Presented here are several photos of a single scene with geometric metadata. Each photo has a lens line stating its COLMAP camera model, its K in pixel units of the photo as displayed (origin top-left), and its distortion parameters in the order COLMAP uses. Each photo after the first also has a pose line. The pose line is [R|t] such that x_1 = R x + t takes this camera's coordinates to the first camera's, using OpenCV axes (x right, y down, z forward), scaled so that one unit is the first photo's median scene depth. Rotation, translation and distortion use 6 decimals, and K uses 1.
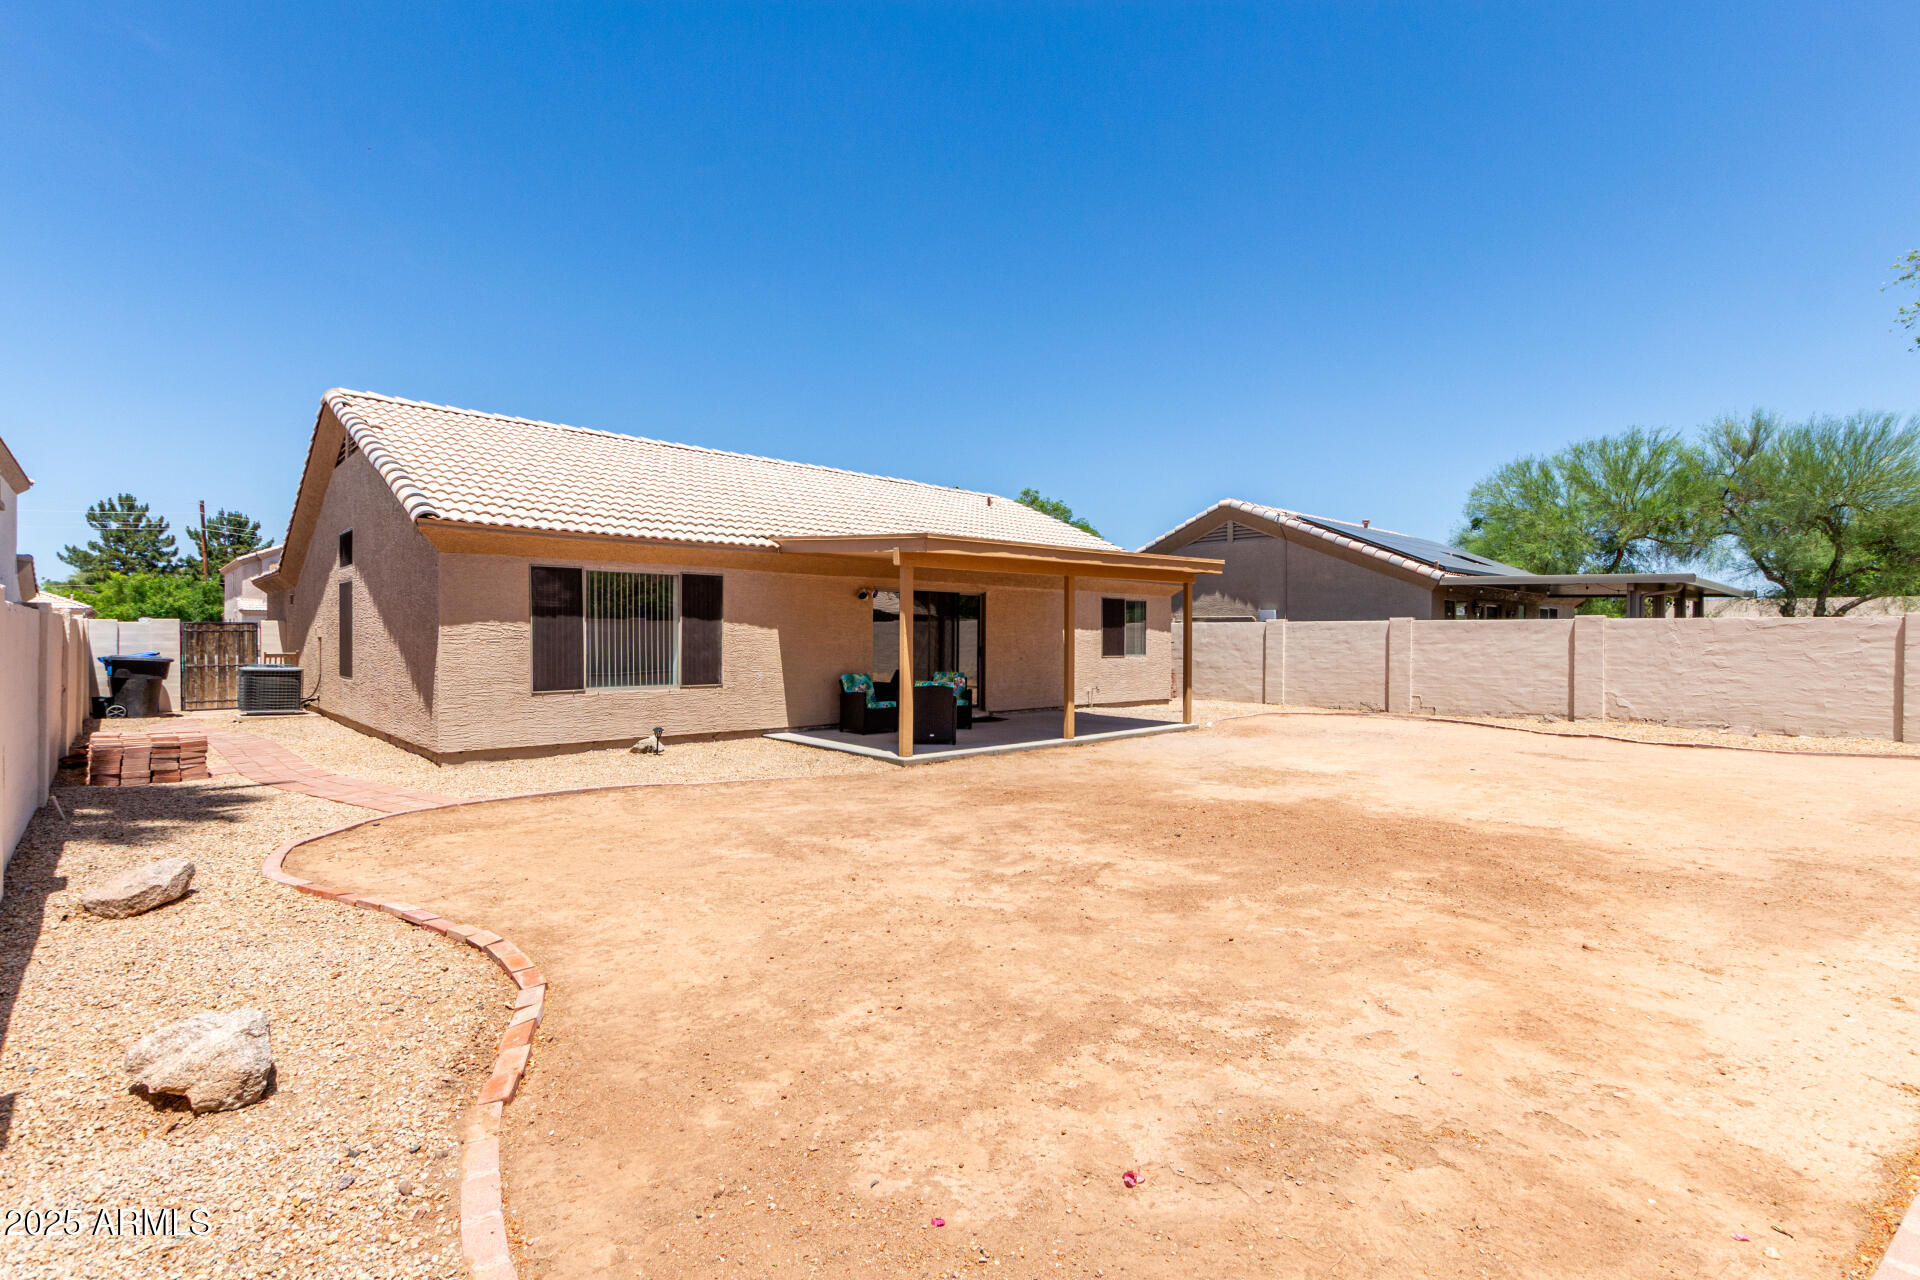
lens RADIAL K [[896.0, 0, 970.1], [0, 896.0, 635.7], [0, 0, 1]] dist [0.016555, -0.007139]
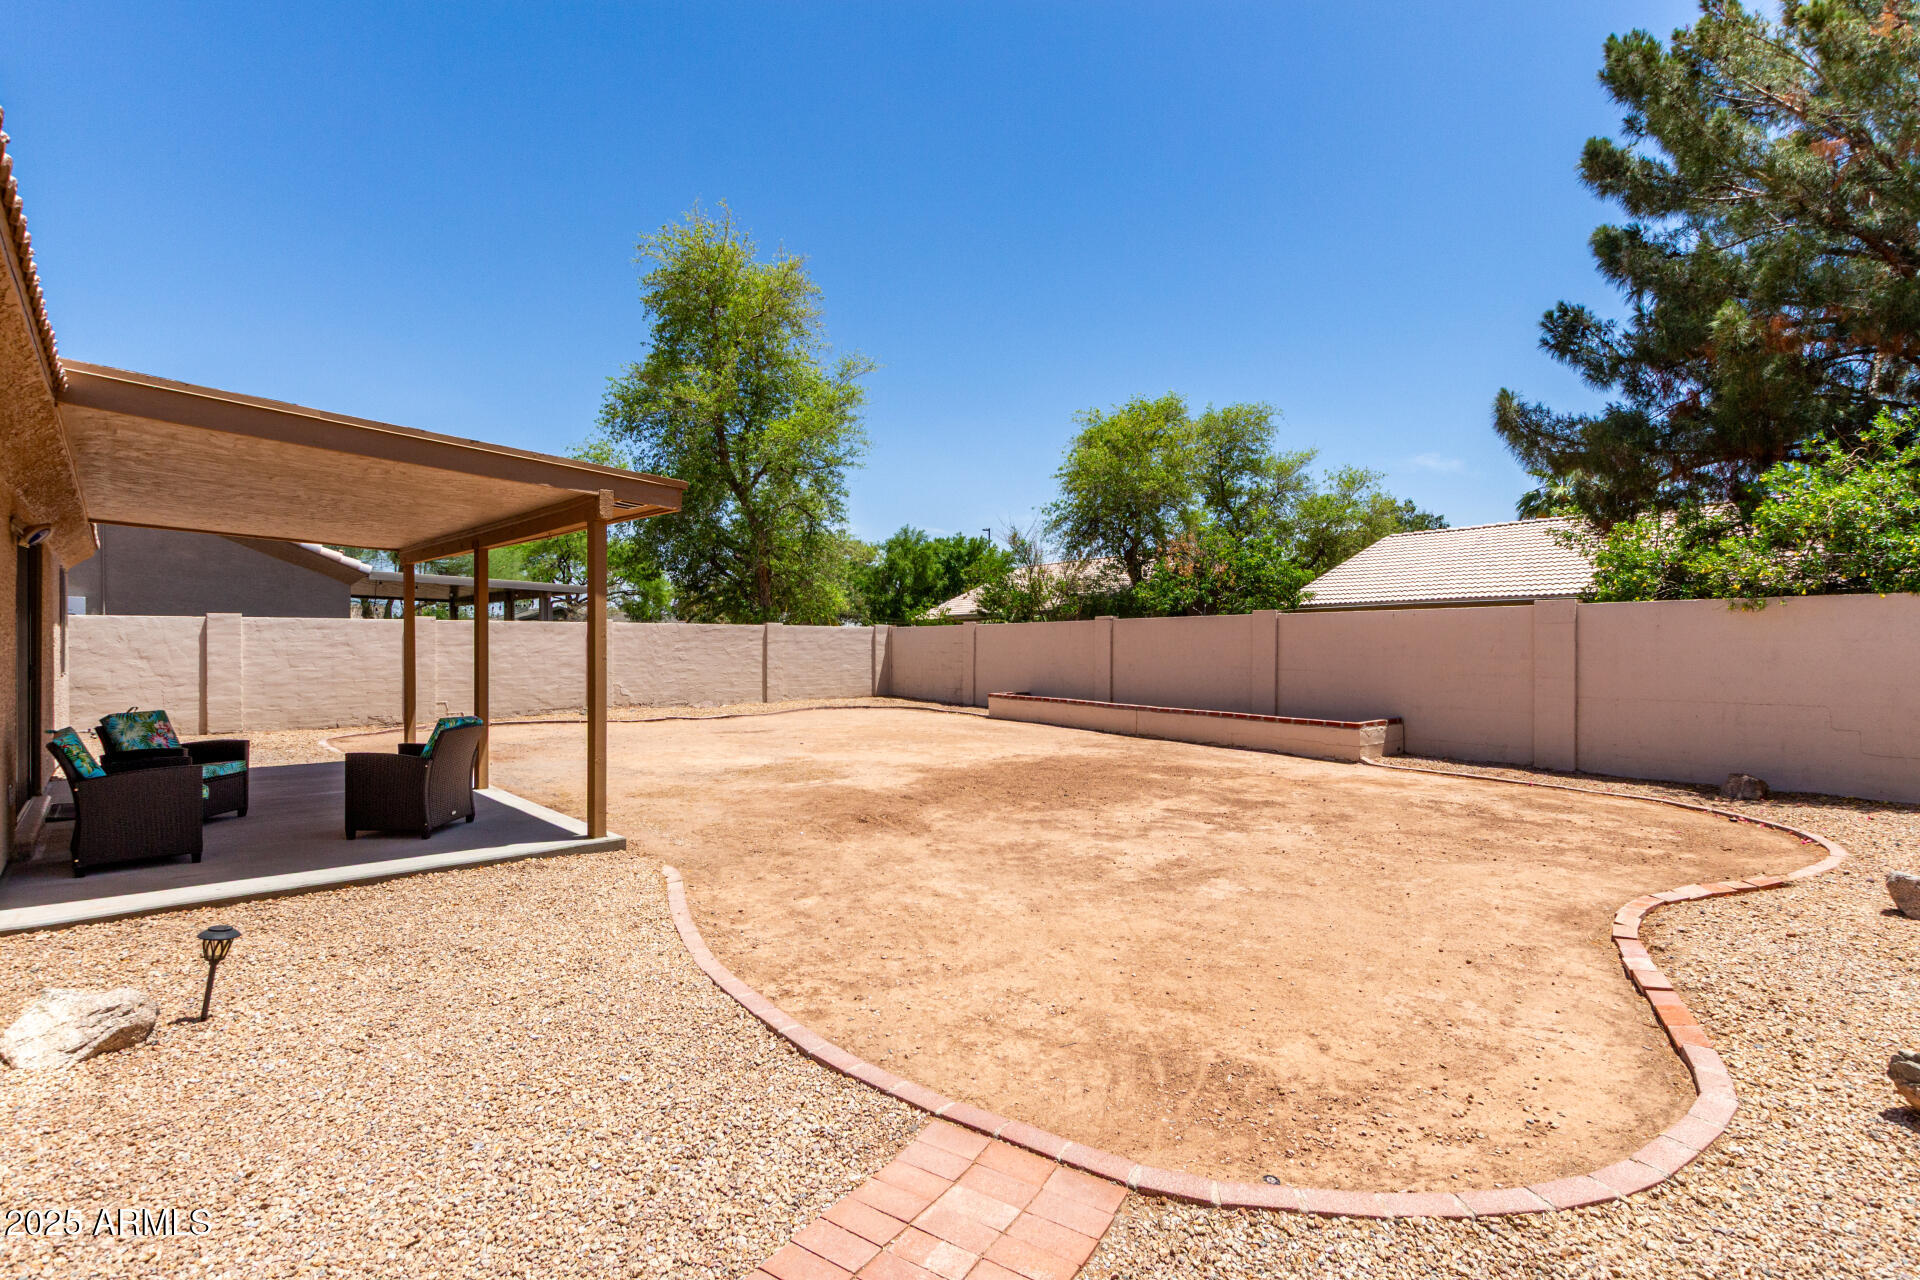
lens RADIAL K [[896.0, 0, 970.1], [0, 896.0, 635.7], [0, 0, 1]] dist [0.016555, -0.007139]
pose [[-0.001972, 0.002263, 0.999995, -0.505633], [-0.000545, 0.999997, -0.002264, 0.001091], [-0.999998, -0.000550, -0.001971, 0.561534]]
